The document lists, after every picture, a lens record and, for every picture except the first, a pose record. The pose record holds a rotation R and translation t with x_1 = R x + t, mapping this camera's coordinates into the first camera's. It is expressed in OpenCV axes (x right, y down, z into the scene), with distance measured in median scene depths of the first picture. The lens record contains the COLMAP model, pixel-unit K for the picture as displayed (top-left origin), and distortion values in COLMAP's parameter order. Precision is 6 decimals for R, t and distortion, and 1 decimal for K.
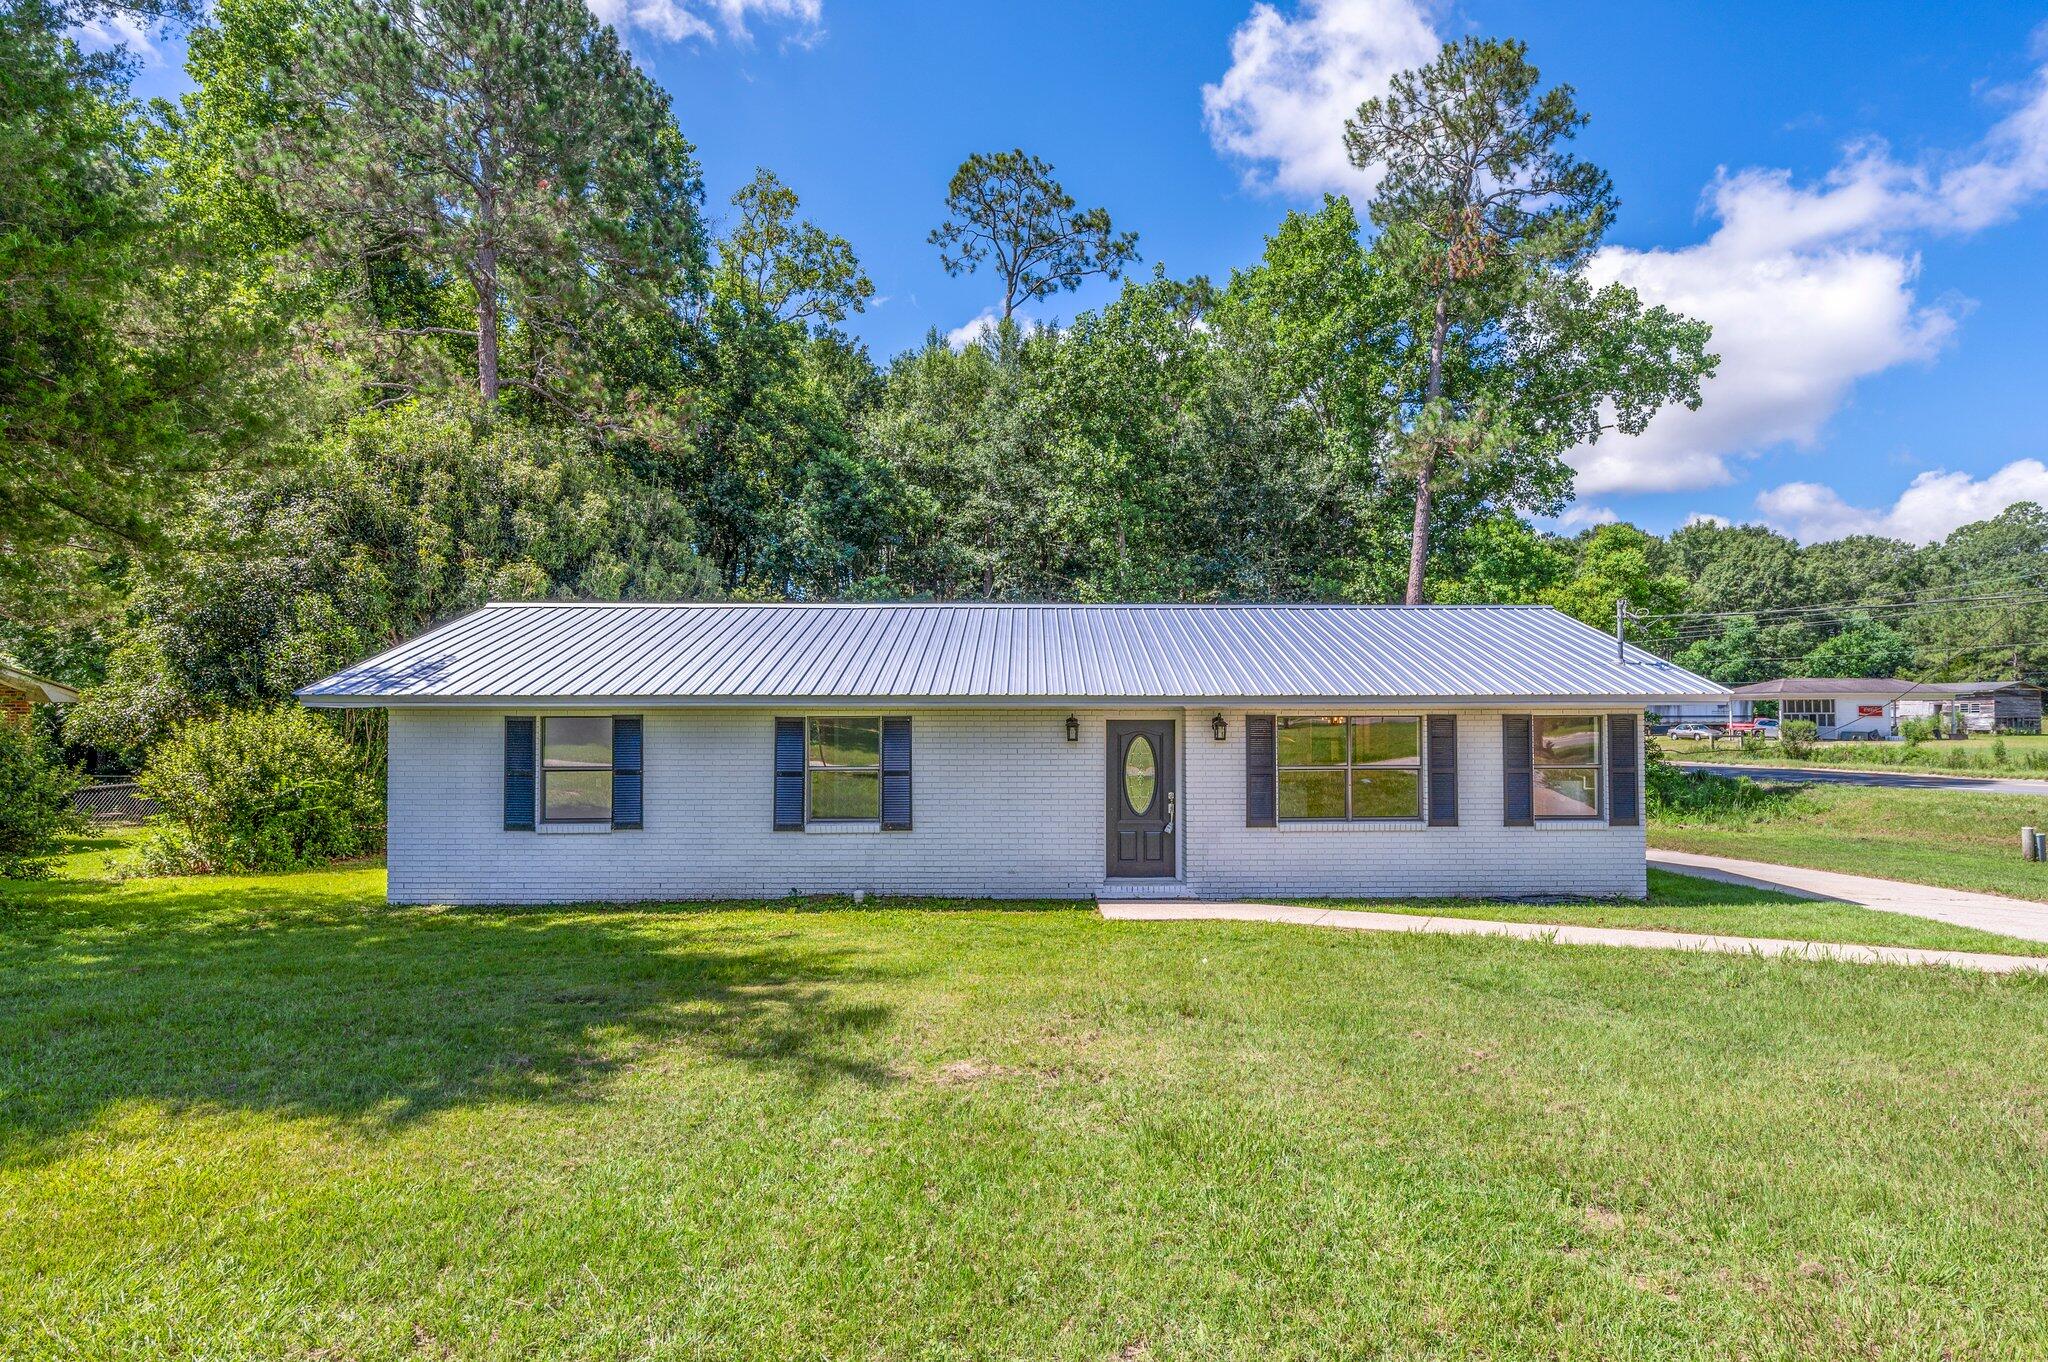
lens RADIAL K [[1069.5, 0, 1030.3], [0, 1069.5, 678.7], [0, 0, 1]] dist [-0.014164, -0.000272]
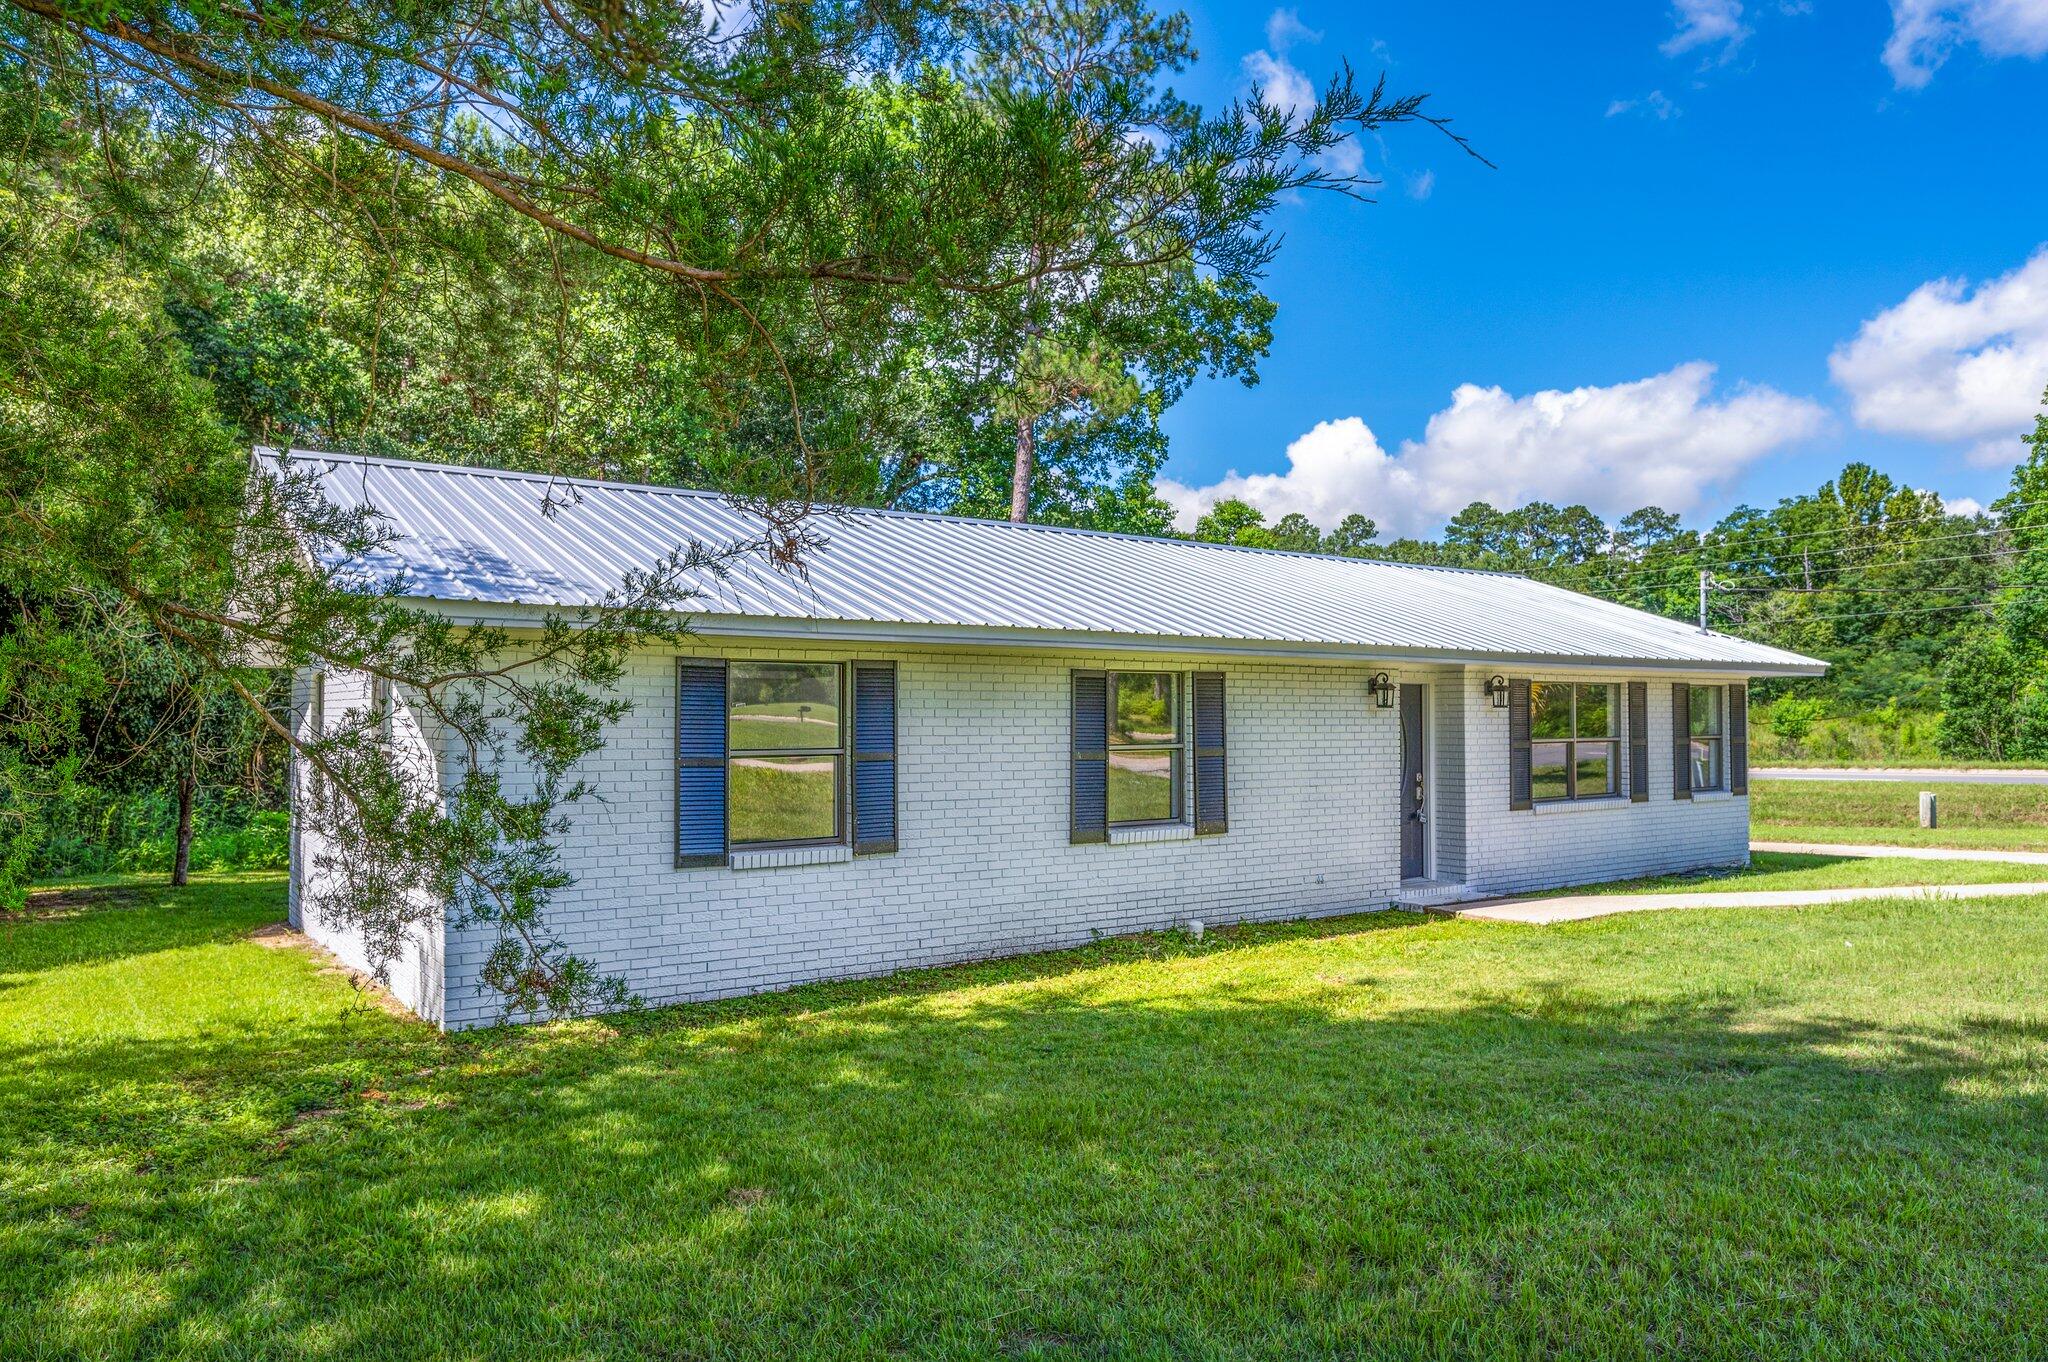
lens RADIAL K [[1361.7, 0, 1018.1], [0, 1361.7, 687.1], [0, 0, 1]] dist [-0.043654, -0.000046]
pose [[0.825001, 0.014052, 0.564956, -0.730235], [-0.021596, 0.999745, 0.006671, 0.041749], [-0.564718, -0.017705, 0.825094, 0.331424]]
